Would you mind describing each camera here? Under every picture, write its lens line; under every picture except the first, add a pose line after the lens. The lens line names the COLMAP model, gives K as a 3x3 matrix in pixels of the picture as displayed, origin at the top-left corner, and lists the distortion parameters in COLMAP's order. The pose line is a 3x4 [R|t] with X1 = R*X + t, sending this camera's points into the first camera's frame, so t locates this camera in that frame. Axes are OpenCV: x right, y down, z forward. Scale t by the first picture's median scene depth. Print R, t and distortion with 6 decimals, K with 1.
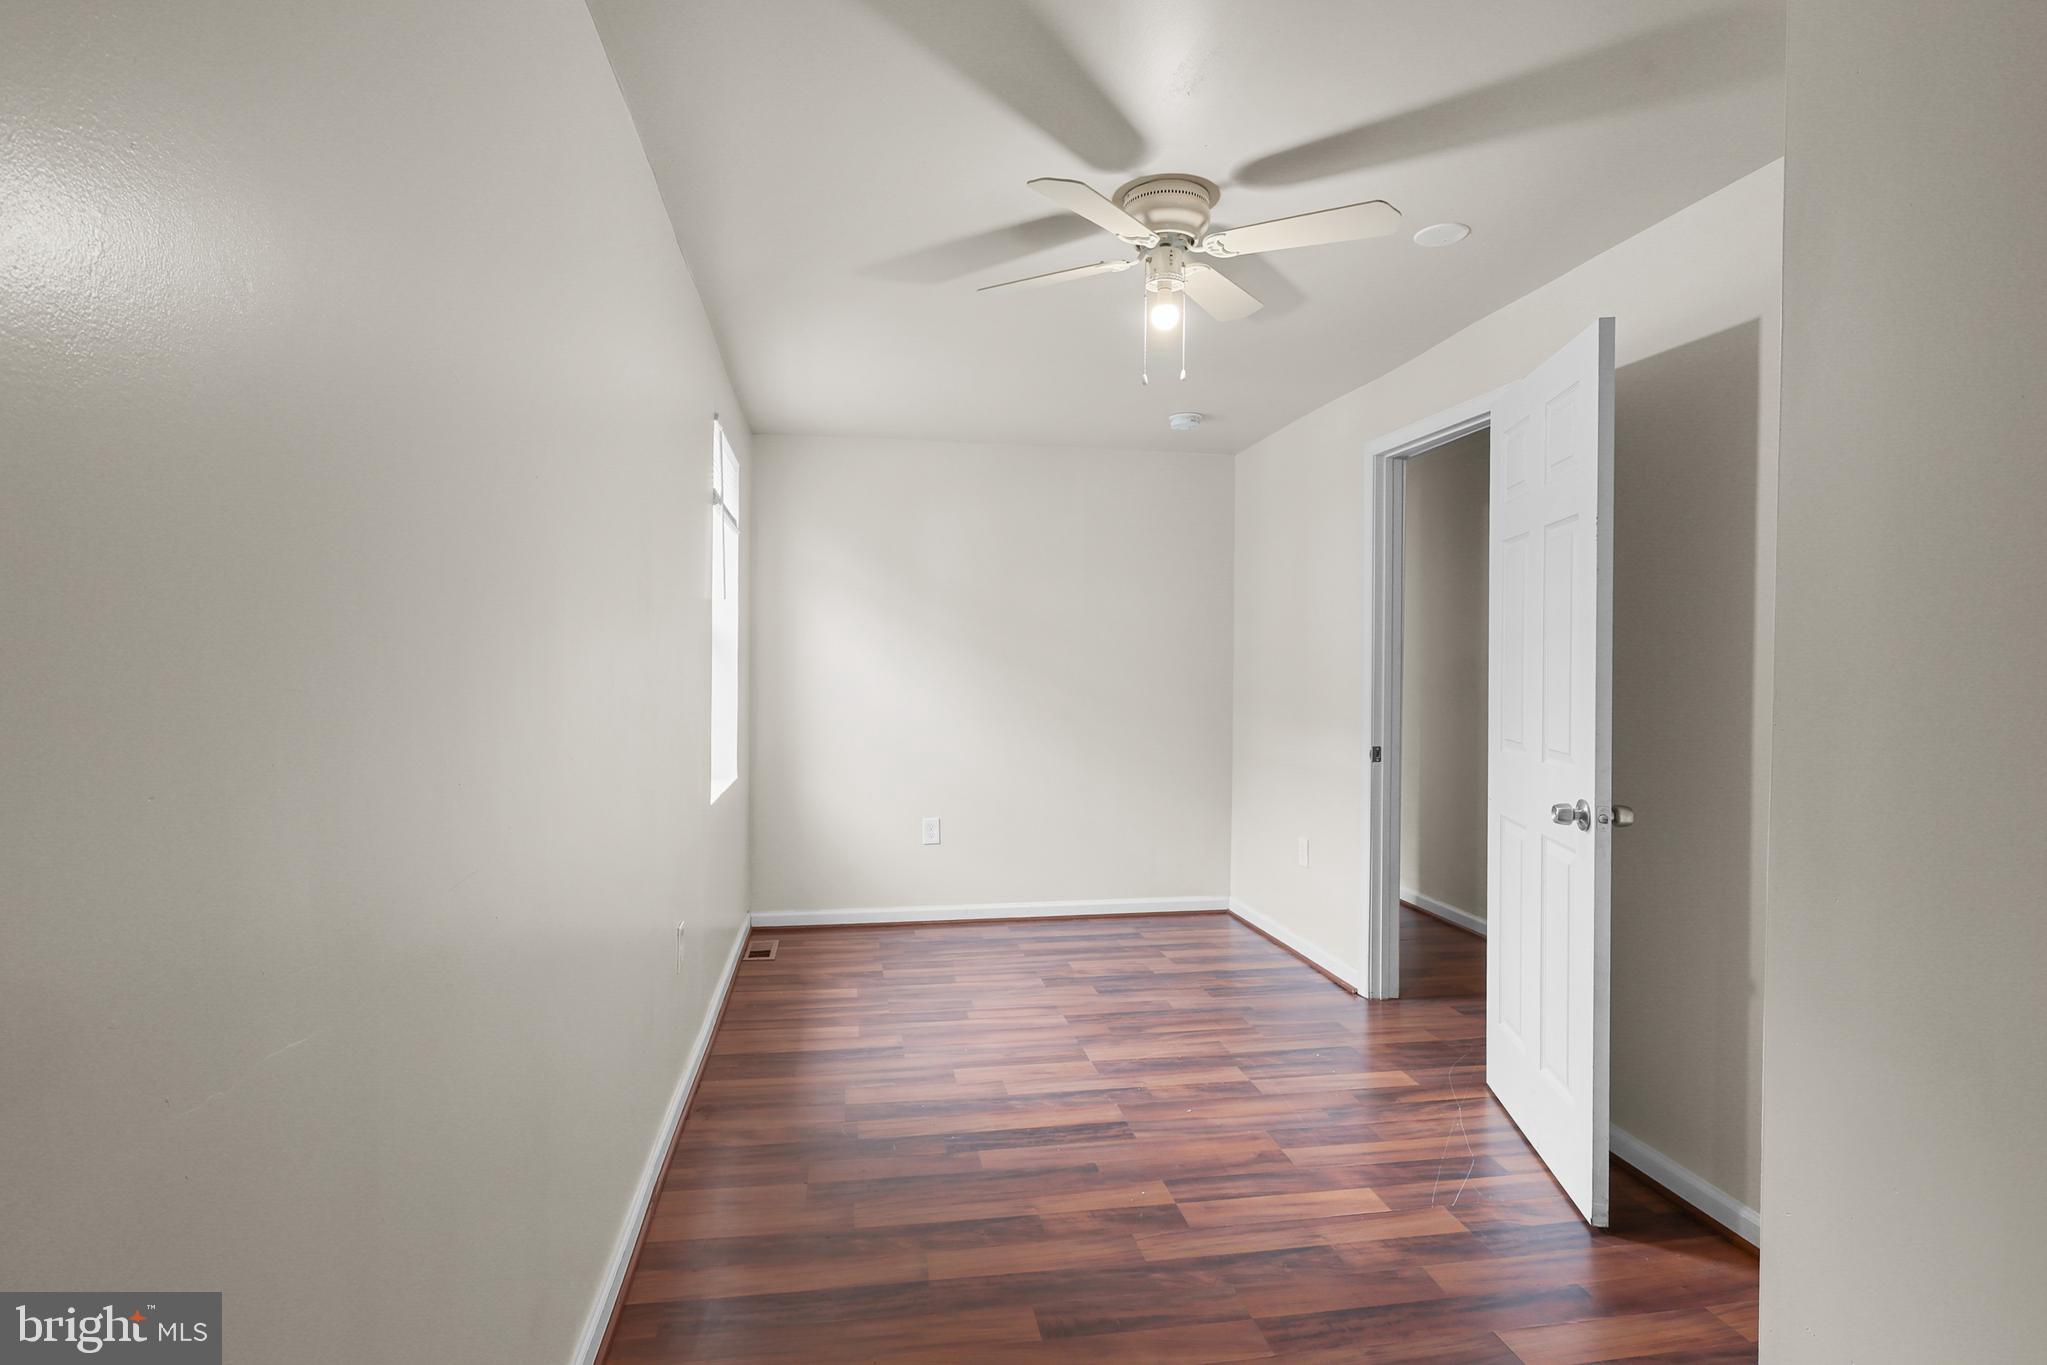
lens RADIAL K [[1007.4, 0, 1019.1], [0, 1007.4, 670.3], [0, 0, 1]] dist [0.003606, 0.001130]
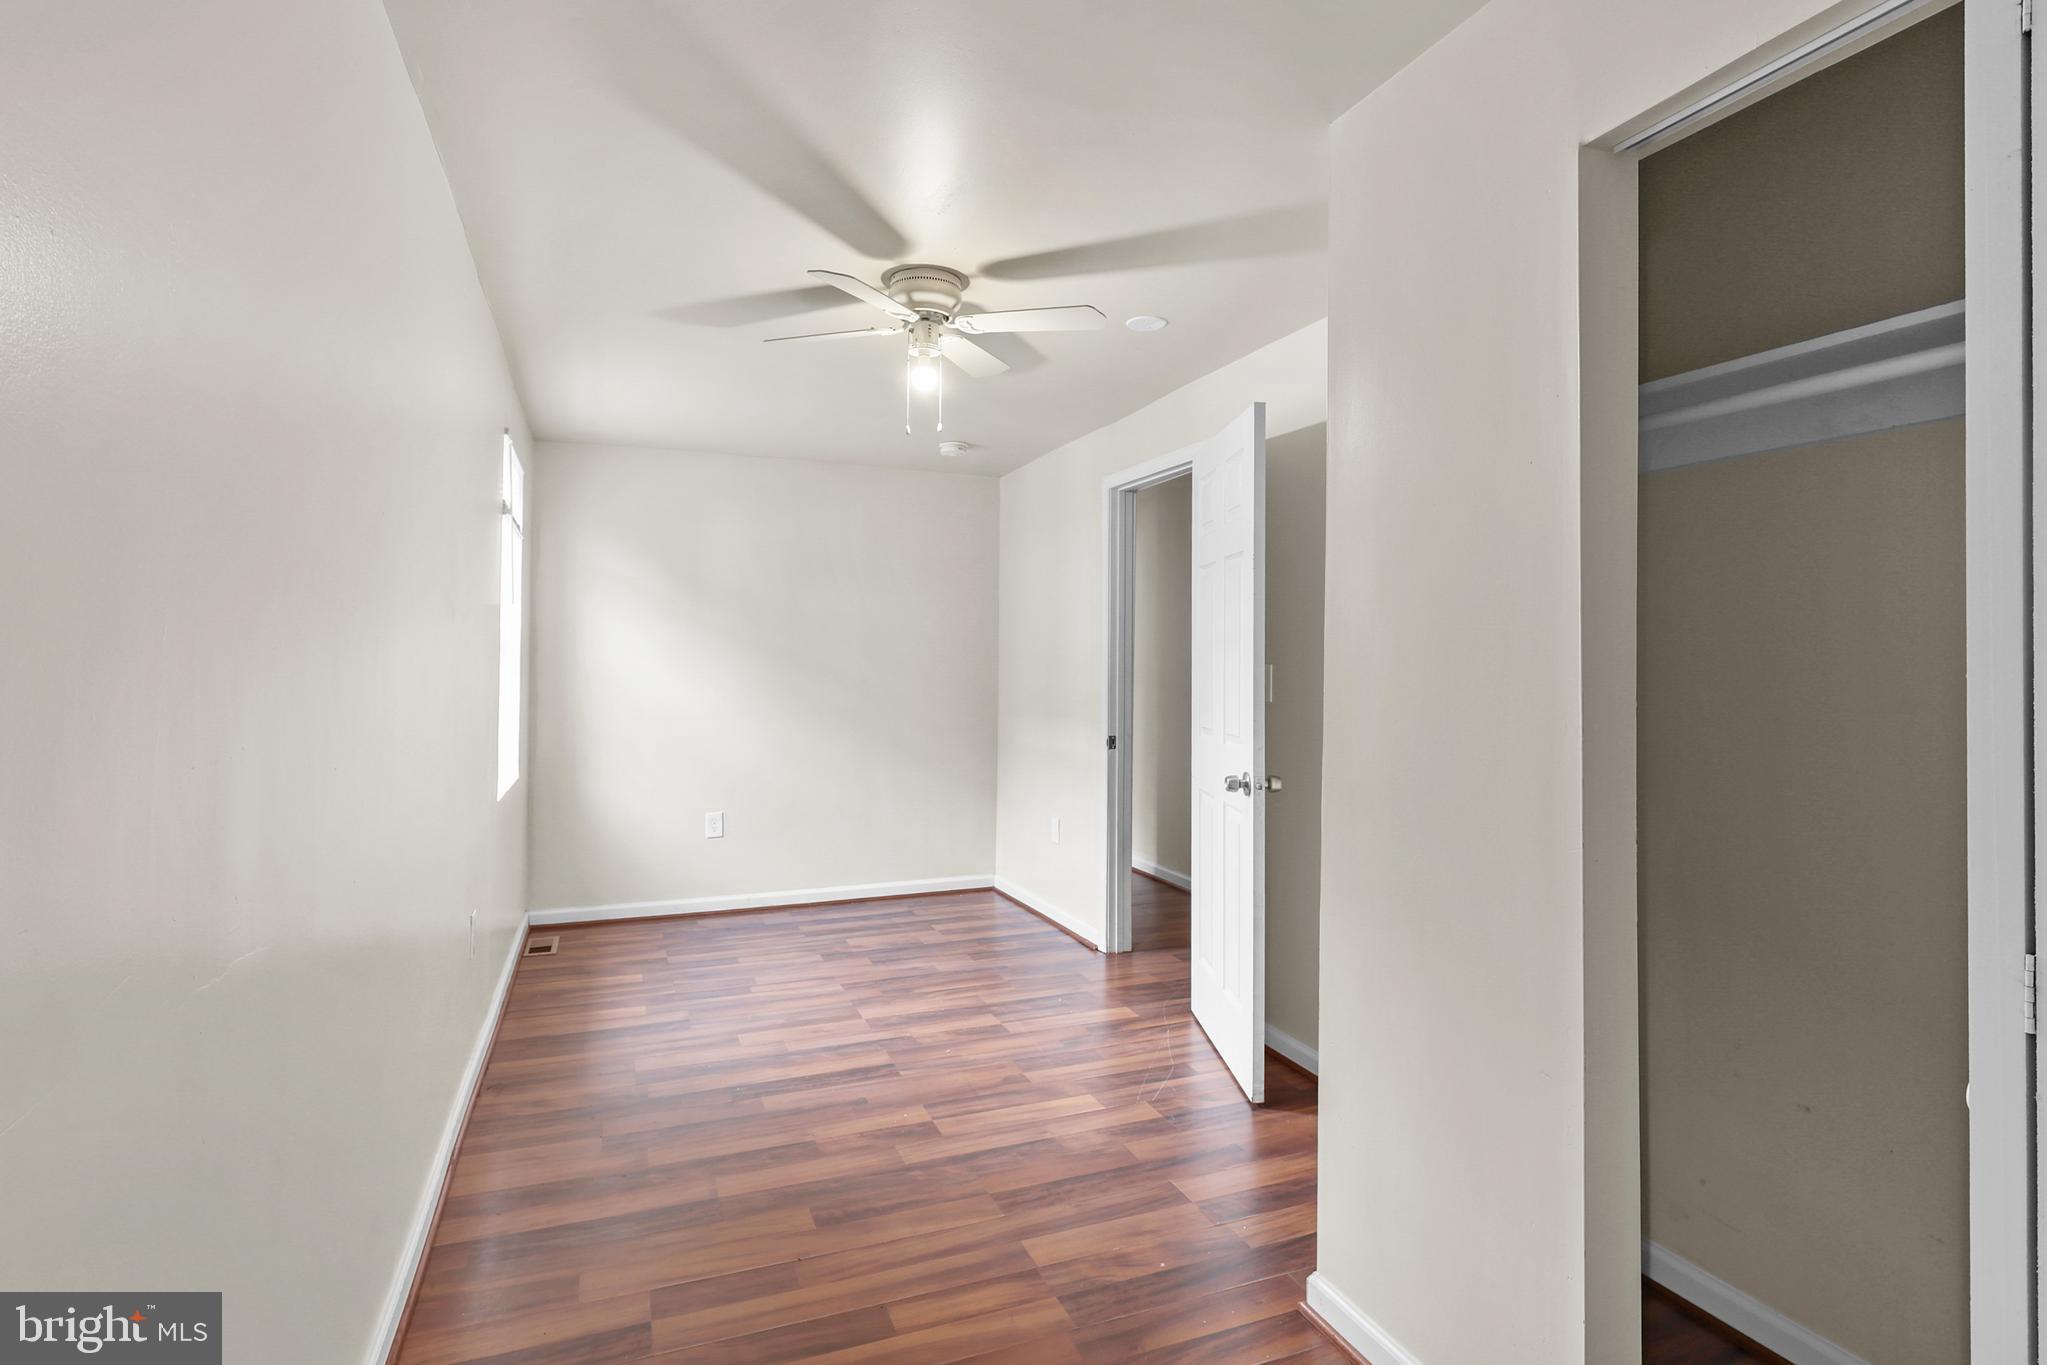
lens RADIAL K [[1008.1, 0, 1022.6], [0, 1008.1, 643.2], [0, 0, 1]] dist [-0.002717, -0.000150]
pose [[0.977042, 0.003347, 0.213020, 0.003493], [0.002020, 0.999686, -0.024973, -0.004300], [-0.213037, 0.024830, 0.976729, -0.172898]]
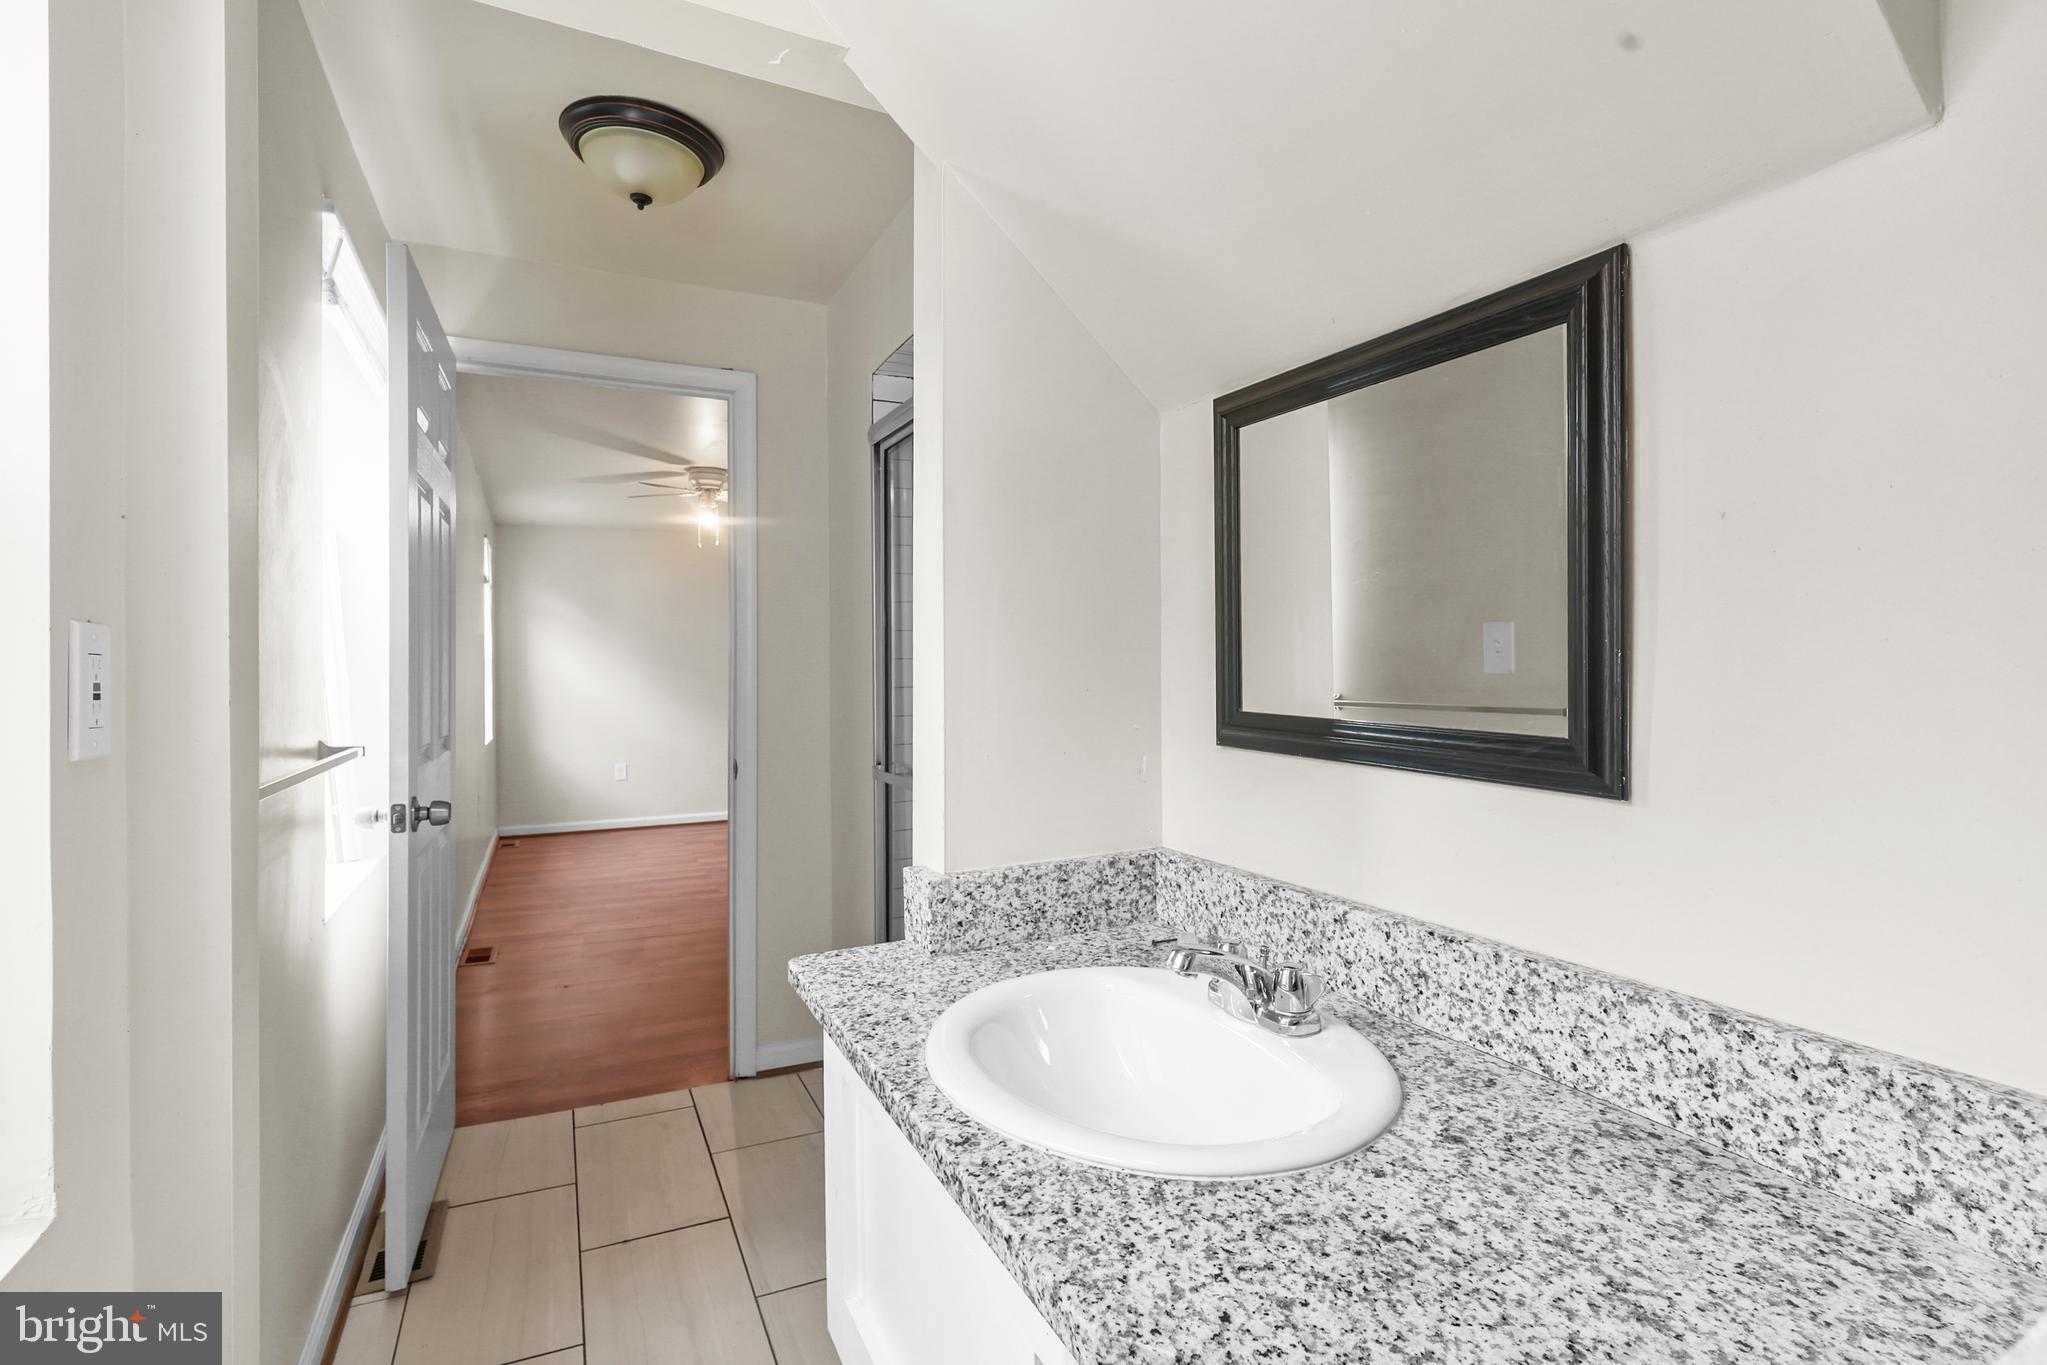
lens RADIAL K [[957.6, 0, 1025.0], [0, 957.6, 678.1], [0, 0, 1]] dist [0.000098, 0.000047]
pose [[0.959908, -0.014179, 0.279956, 0.187656], [0.012689, 0.999894, 0.007135, 0.011761], [-0.280028, -0.003296, 0.959986, -1.156647]]
